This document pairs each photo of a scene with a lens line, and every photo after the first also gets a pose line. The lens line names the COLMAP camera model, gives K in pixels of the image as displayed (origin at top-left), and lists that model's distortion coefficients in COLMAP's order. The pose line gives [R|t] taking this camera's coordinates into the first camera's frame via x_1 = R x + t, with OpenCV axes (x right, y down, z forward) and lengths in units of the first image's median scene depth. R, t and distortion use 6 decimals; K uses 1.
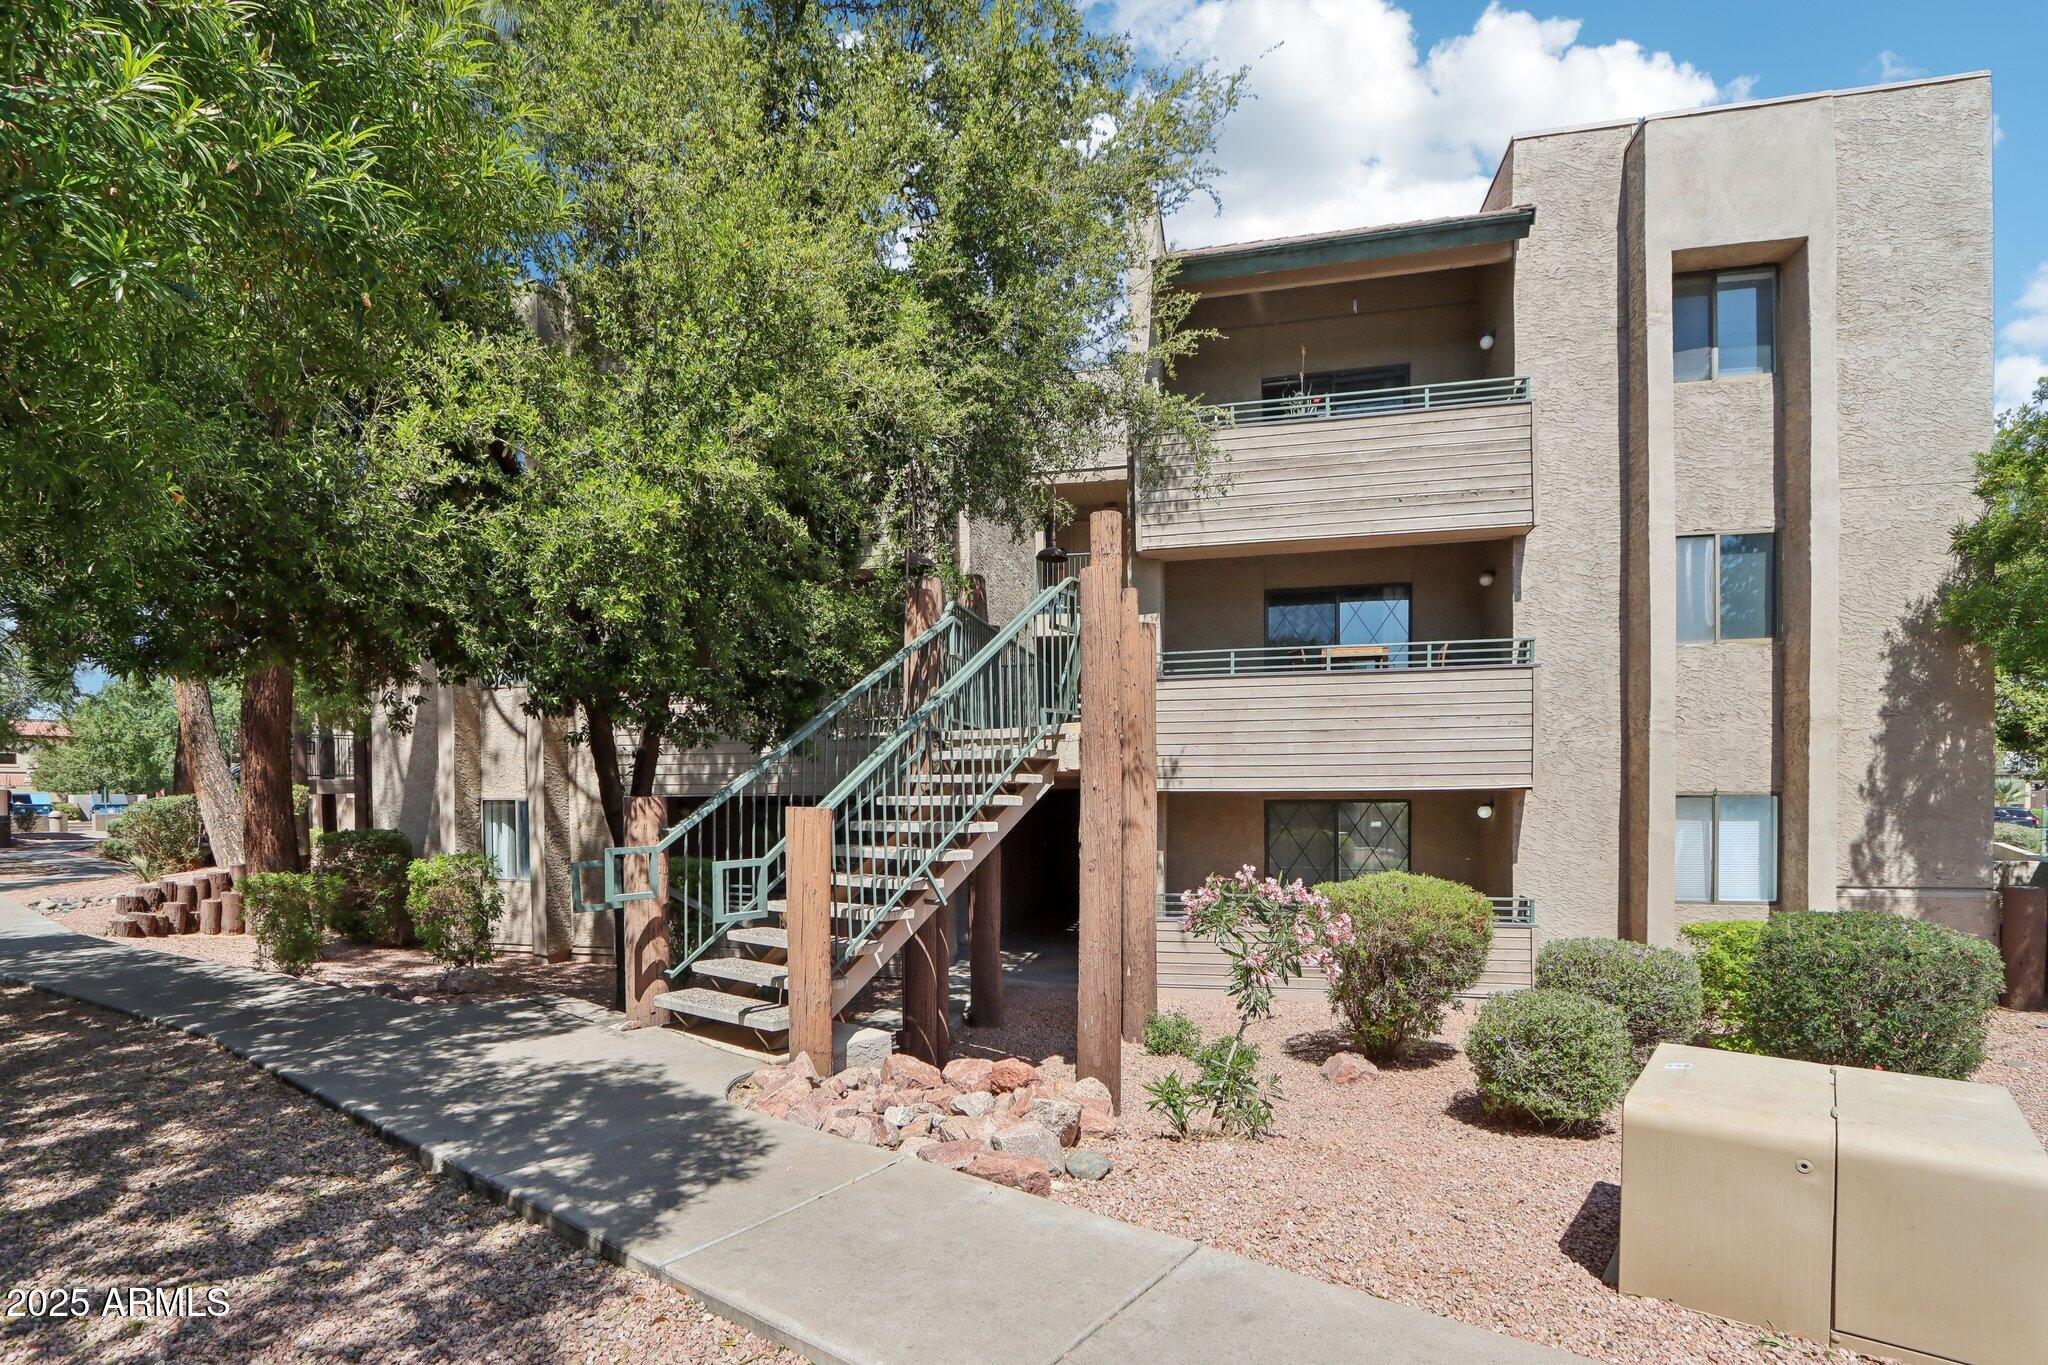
lens RADIAL K [[957.0, 0, 1024.1], [0, 957.0, 819.1], [0, 0, 1]] dist [0.000277, -0.000048]
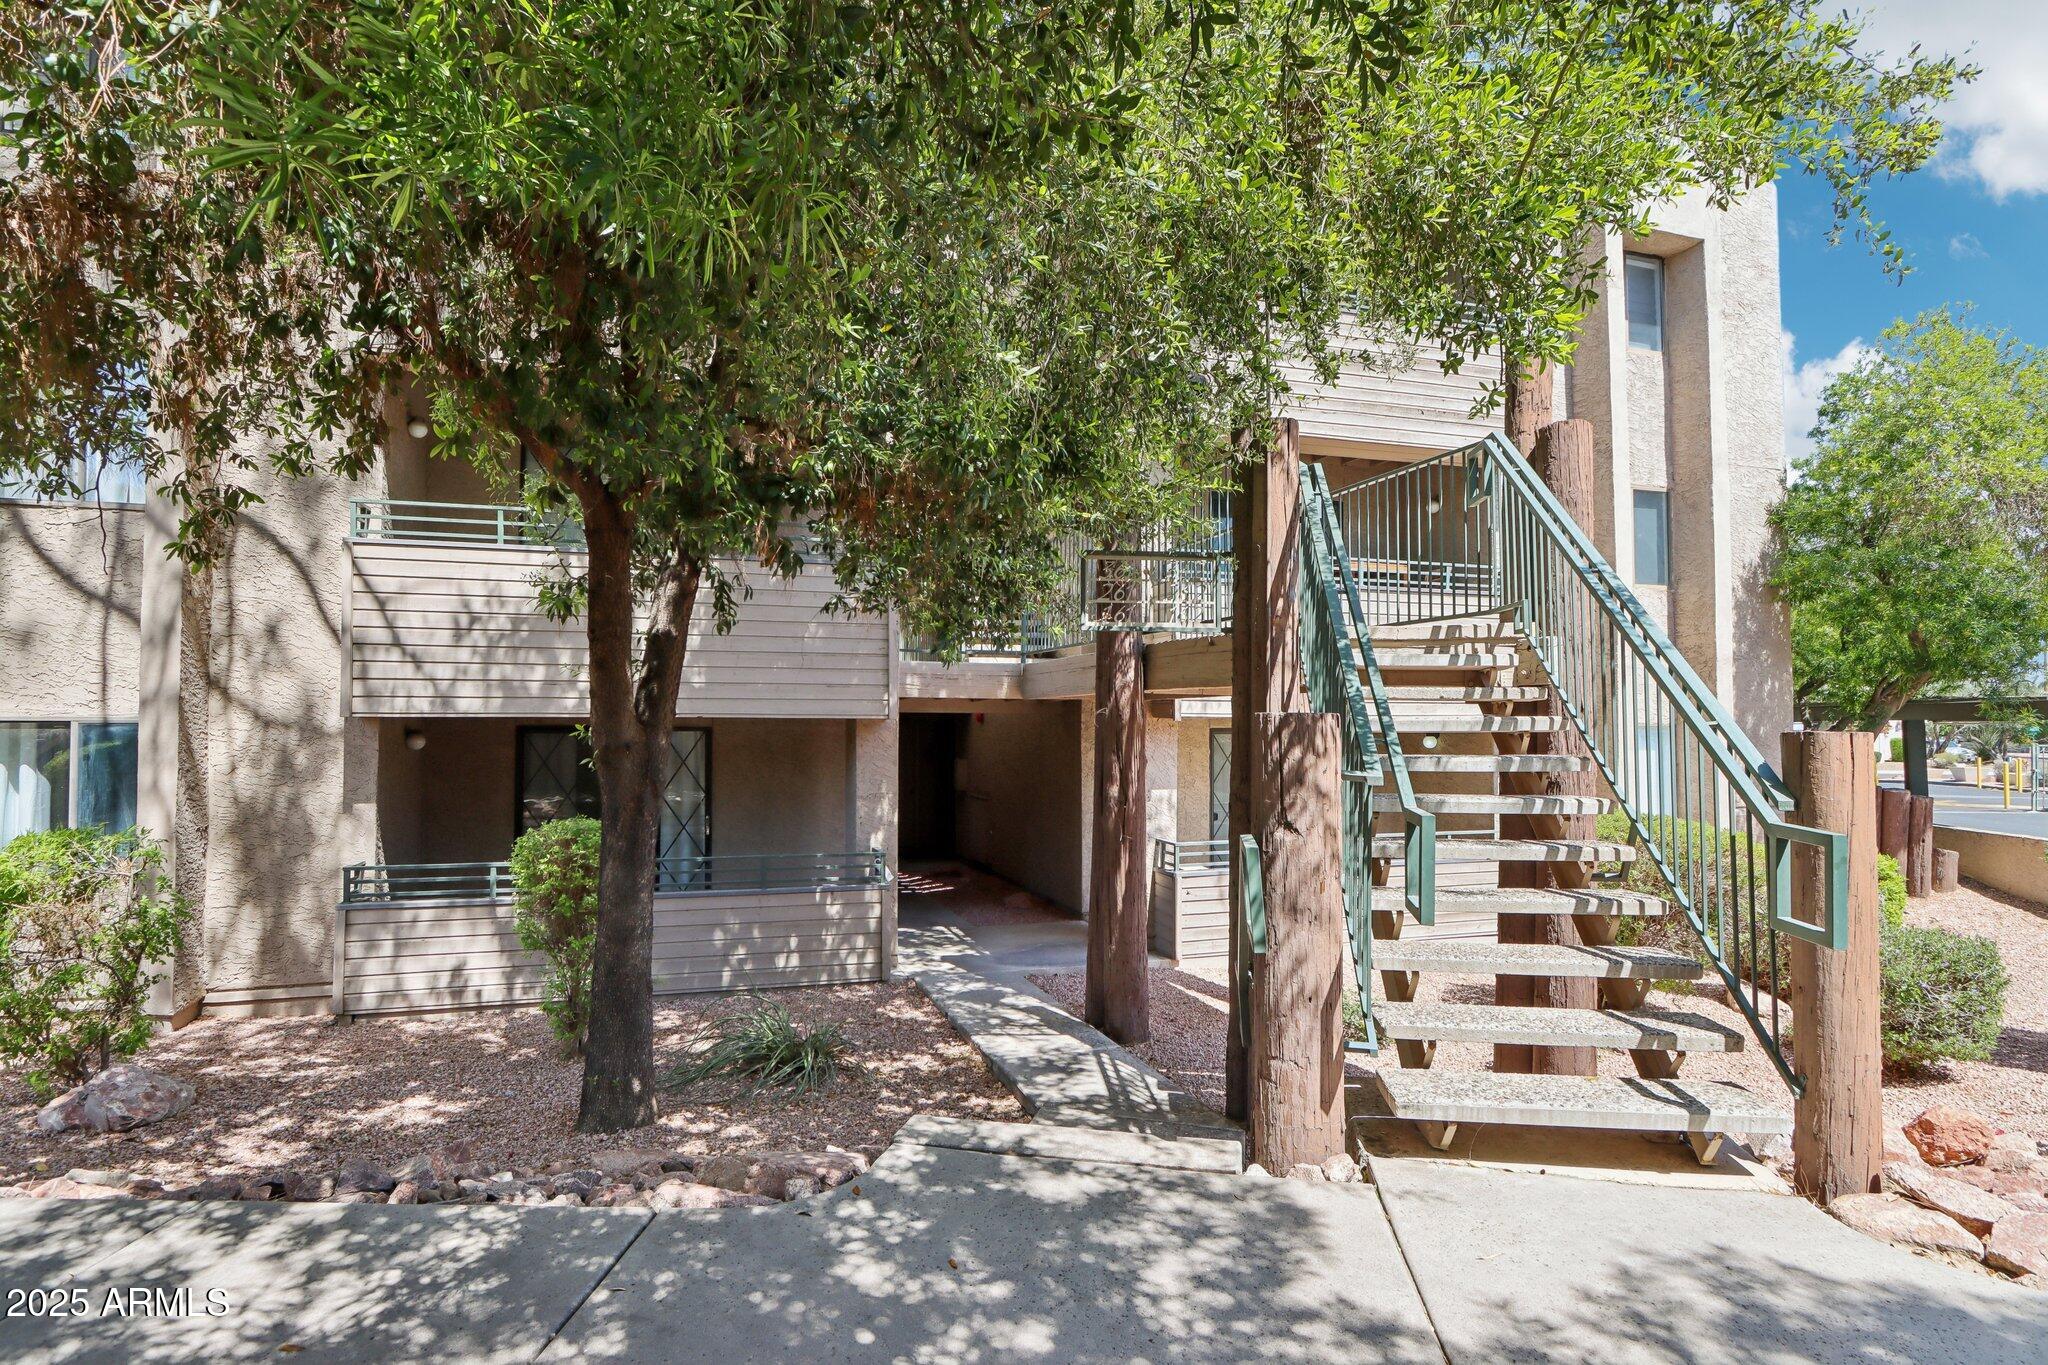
lens RADIAL K [[1020.8, 0, 1024.1], [0, 1020.8, 714.3], [0, 0, 1]] dist [-0.013392, 0.000260]
pose [[0.868568, 0.010971, 0.495448, -0.464581], [0.006792, 0.999397, -0.034038, -0.002186], [-0.495523, 0.032929, 0.867970, 0.346701]]
